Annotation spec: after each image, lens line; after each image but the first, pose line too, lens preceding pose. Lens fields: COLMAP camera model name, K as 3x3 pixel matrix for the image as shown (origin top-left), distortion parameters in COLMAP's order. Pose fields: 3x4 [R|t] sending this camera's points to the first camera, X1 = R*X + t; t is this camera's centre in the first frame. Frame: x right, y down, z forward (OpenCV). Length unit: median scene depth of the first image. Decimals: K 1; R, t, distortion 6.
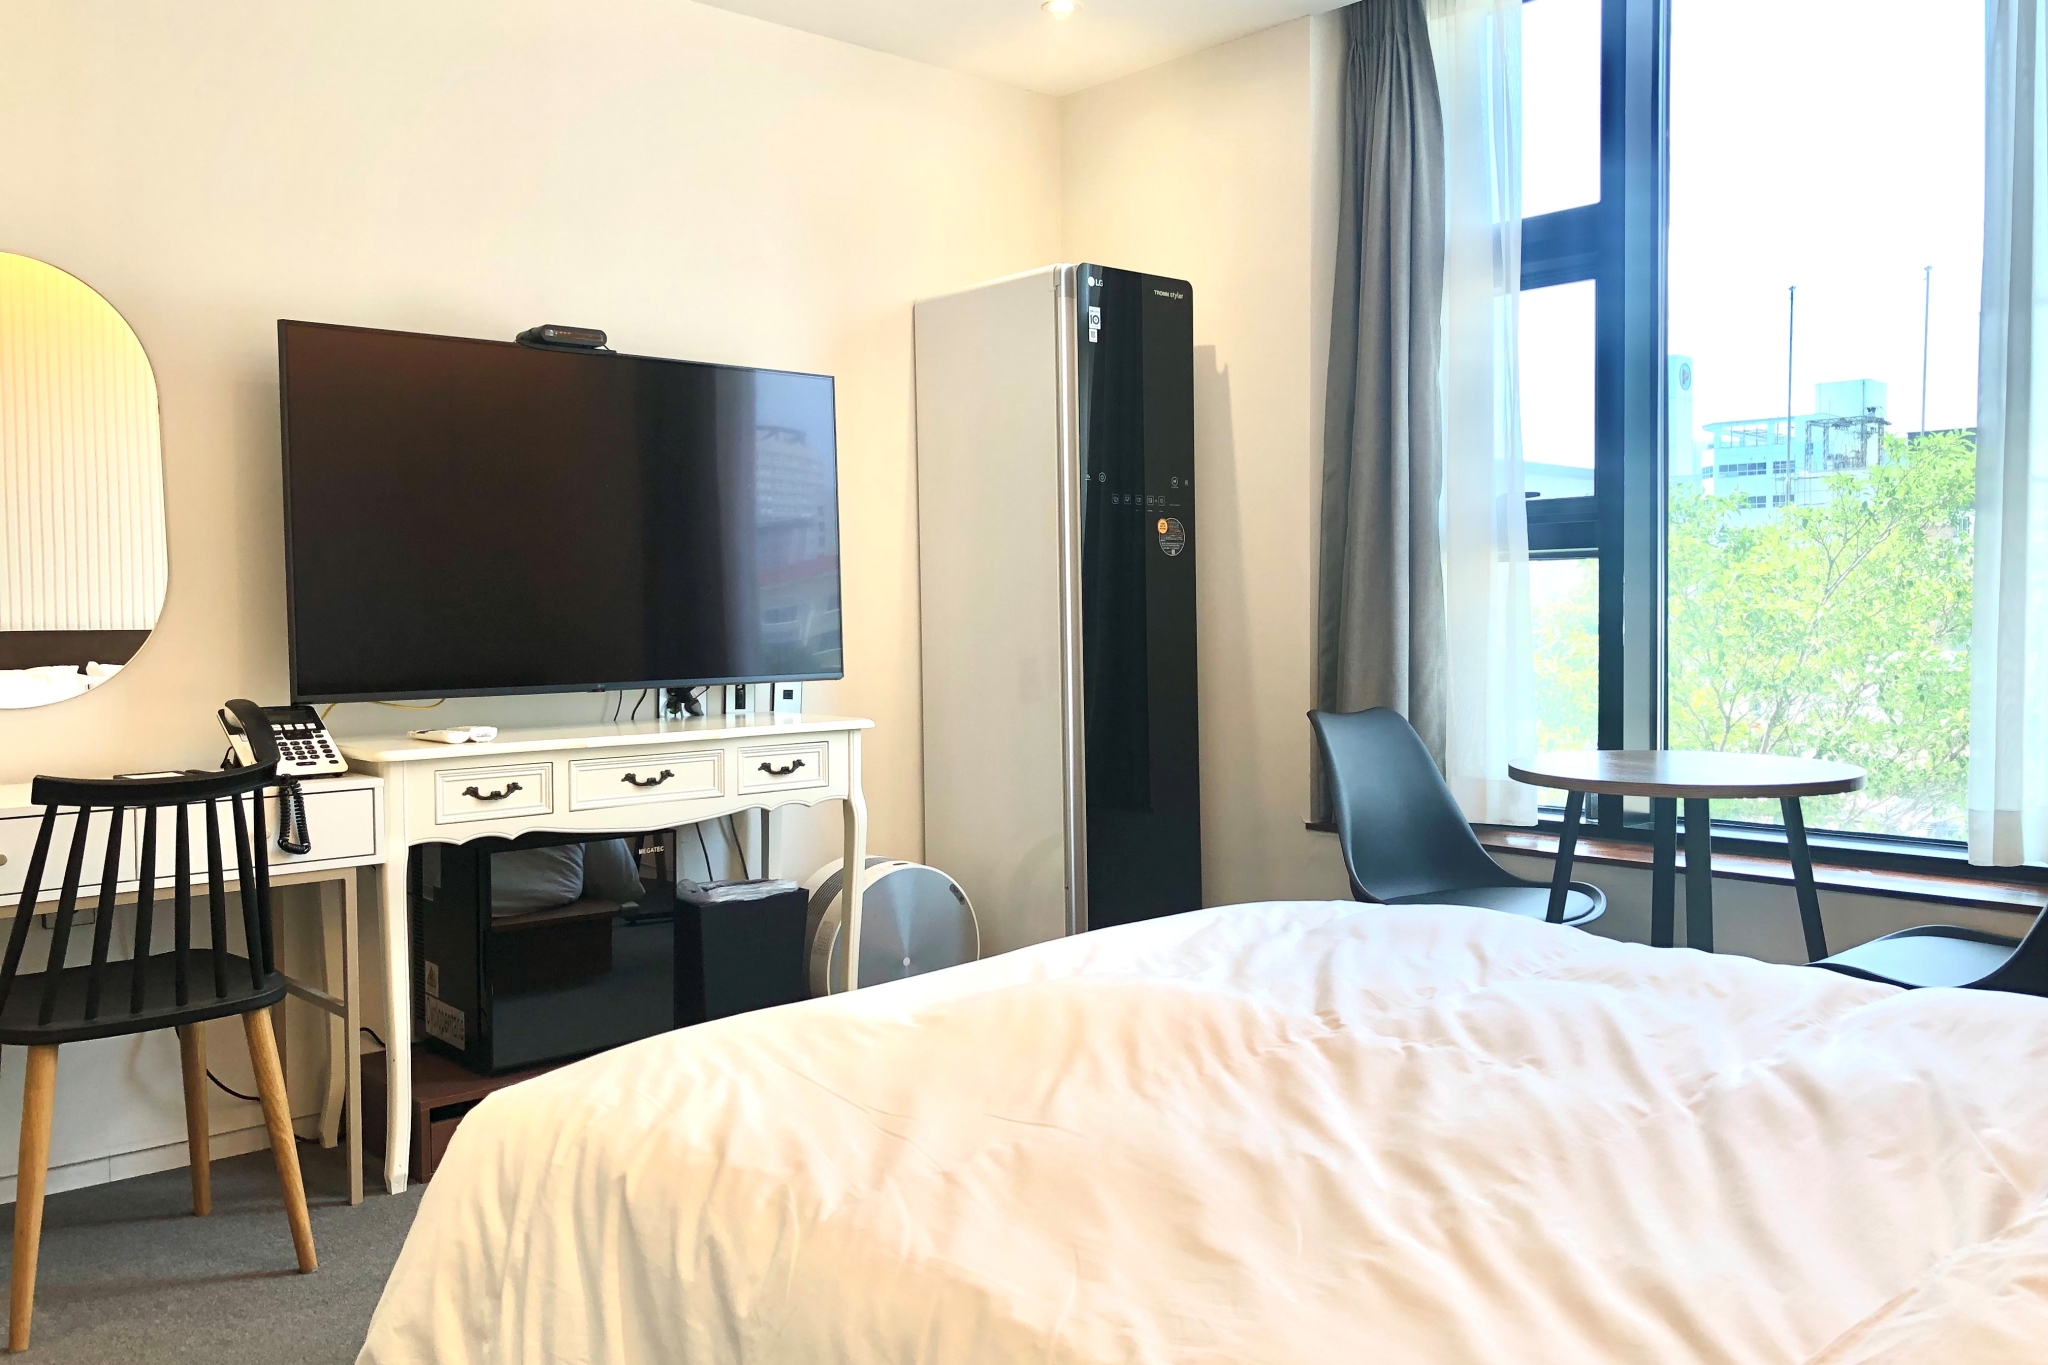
lens RADIAL K [[1678.1, 0, 1021.1], [0, 1678.1, 677.7], [0, 0, 1]] dist [0.005964, -0.002809]
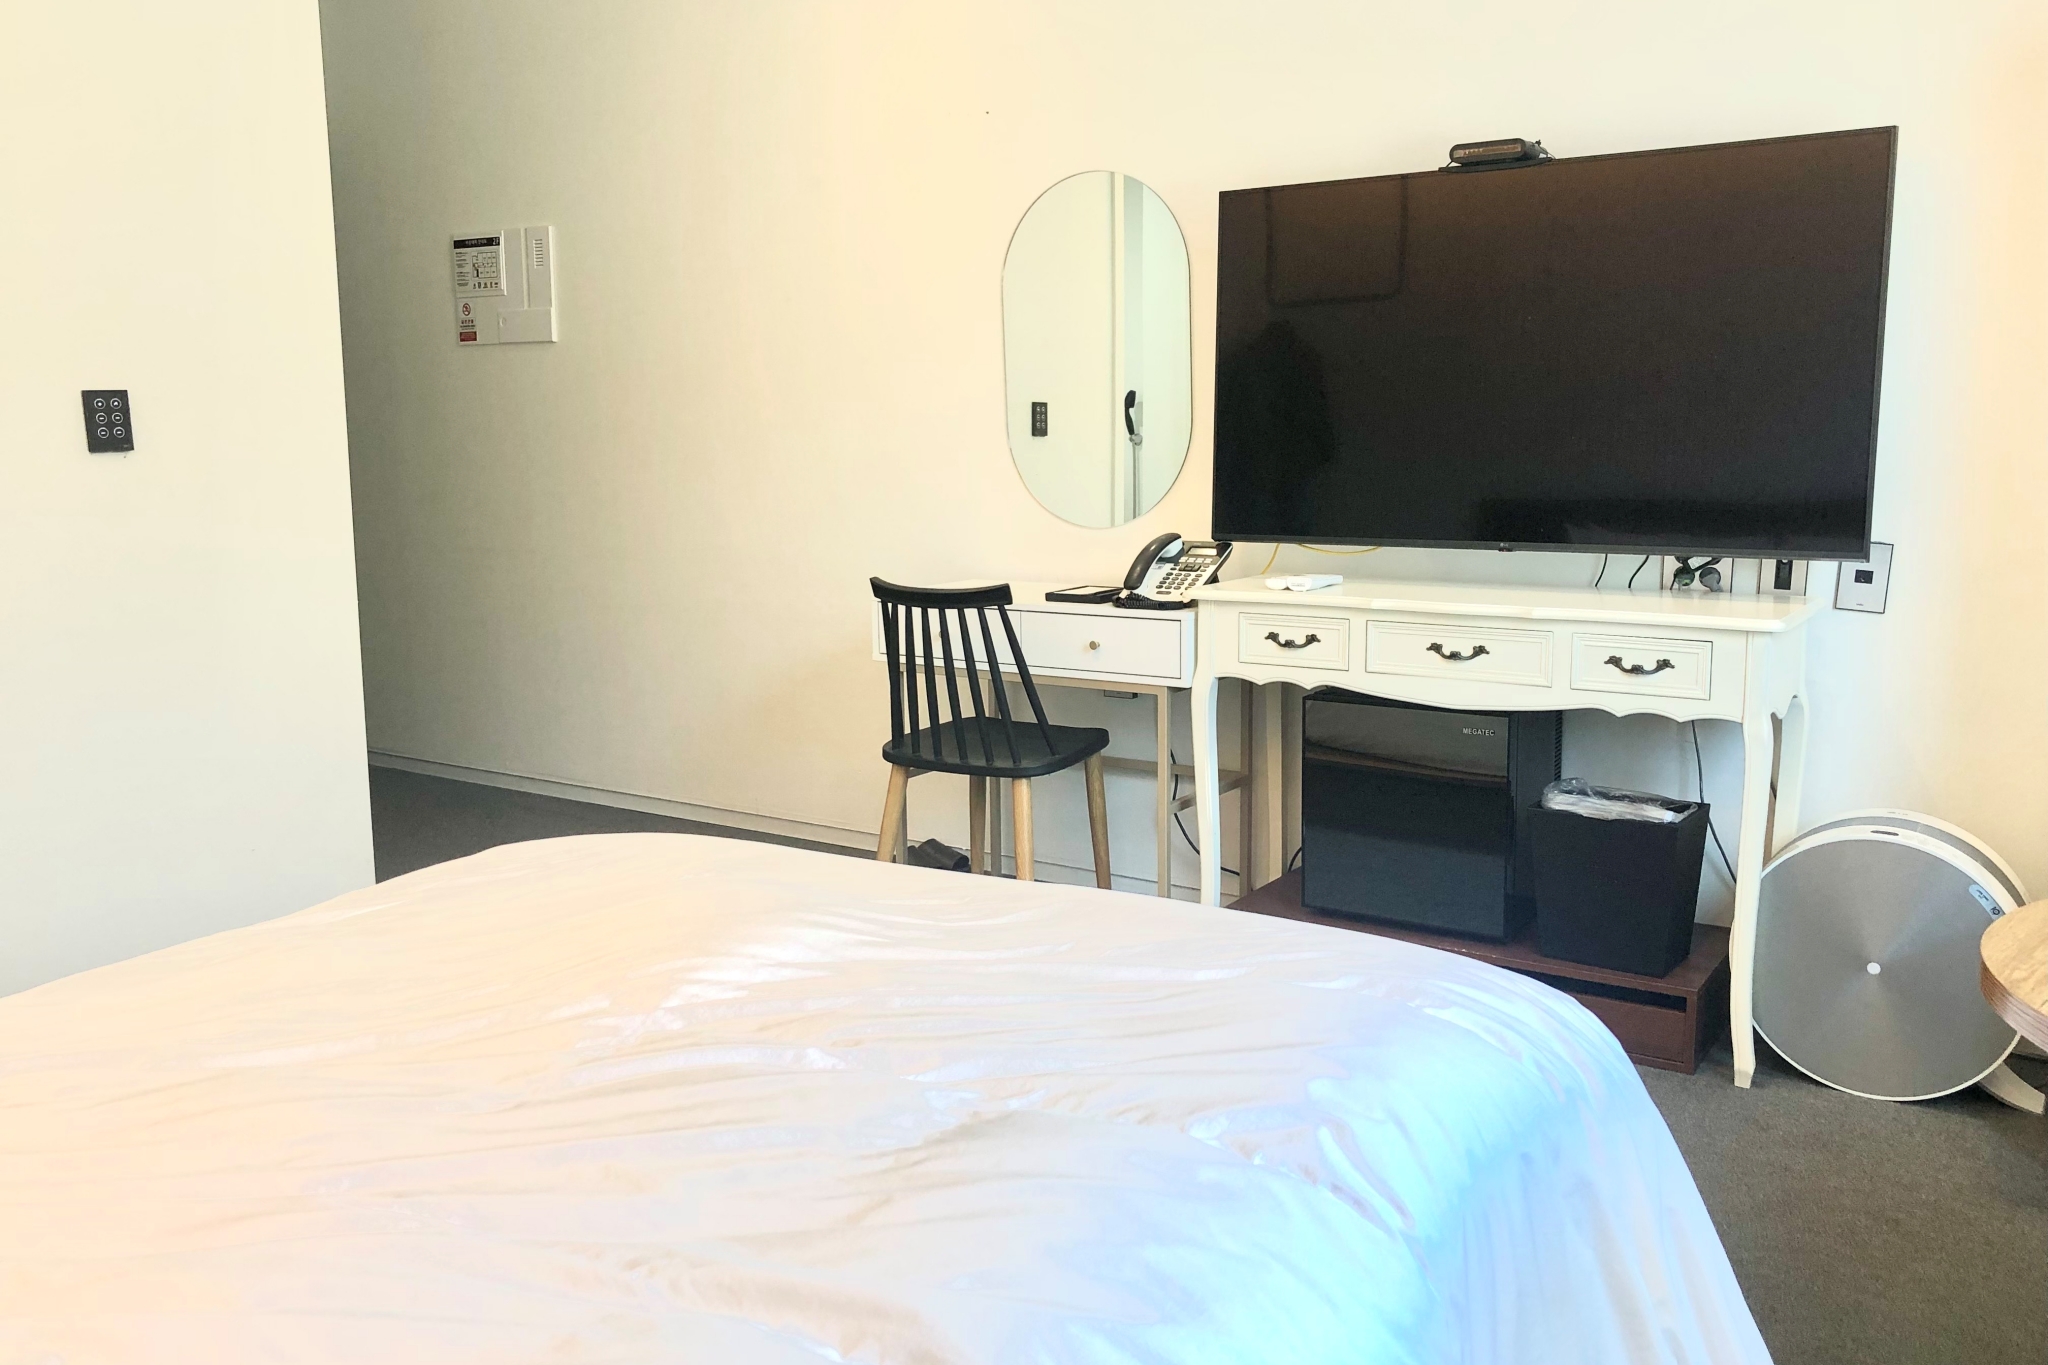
lens RADIAL K [[1678.1, 0, 1023.1], [0, 1678.1, 686.6], [0, 0, 1]] dist [0.005964, -0.002809]
pose [[0.213153, 0.153133, -0.964944, 0.629290], [-0.035954, 0.988201, 0.148882, -0.049430], [0.976357, 0.002959, 0.216144, 0.600420]]
